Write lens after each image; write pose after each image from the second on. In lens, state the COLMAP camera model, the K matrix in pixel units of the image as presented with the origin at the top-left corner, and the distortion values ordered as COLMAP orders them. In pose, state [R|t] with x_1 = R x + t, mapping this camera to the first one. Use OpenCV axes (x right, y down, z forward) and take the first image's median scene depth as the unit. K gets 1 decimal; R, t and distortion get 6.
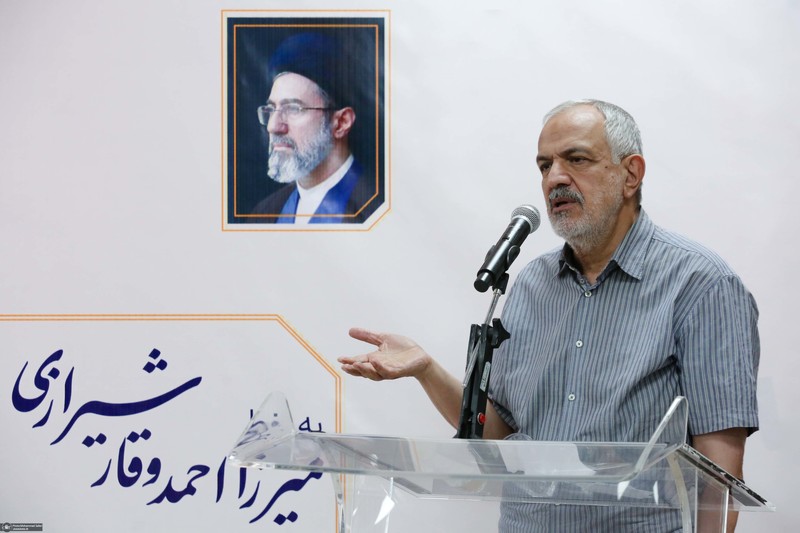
lens RADIAL K [[2418.1, 0, 401.4], [0, 2418.1, 259.4], [0, 0, 1]] dist [0.067773, 0.000000]
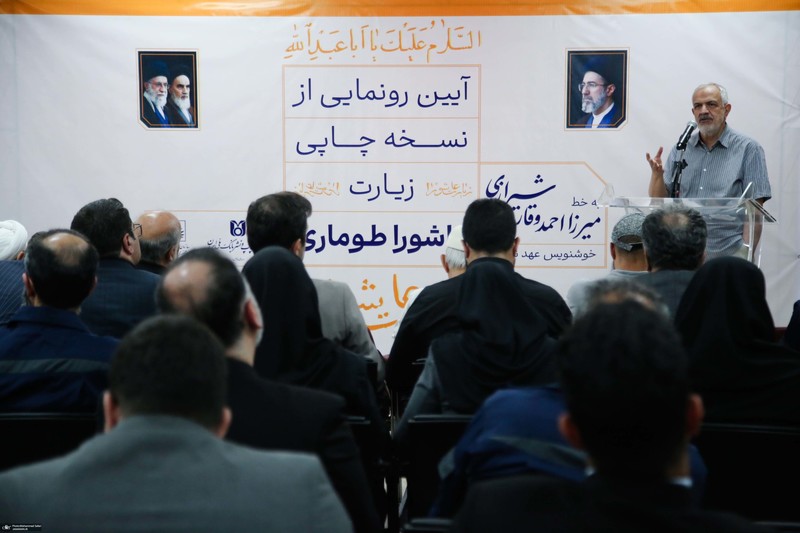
lens RADIAL K [[1601.4, 0, 398.8], [0, 1601.4, 270.7], [0, 0, 1]] dist [0.291171, 0.000000]
pose [[0.998867, 0.007371, -0.047010, -0.173503], [-0.004024, 0.997475, 0.070908, 0.017380], [0.047414, -0.070638, 0.996374, -0.816331]]
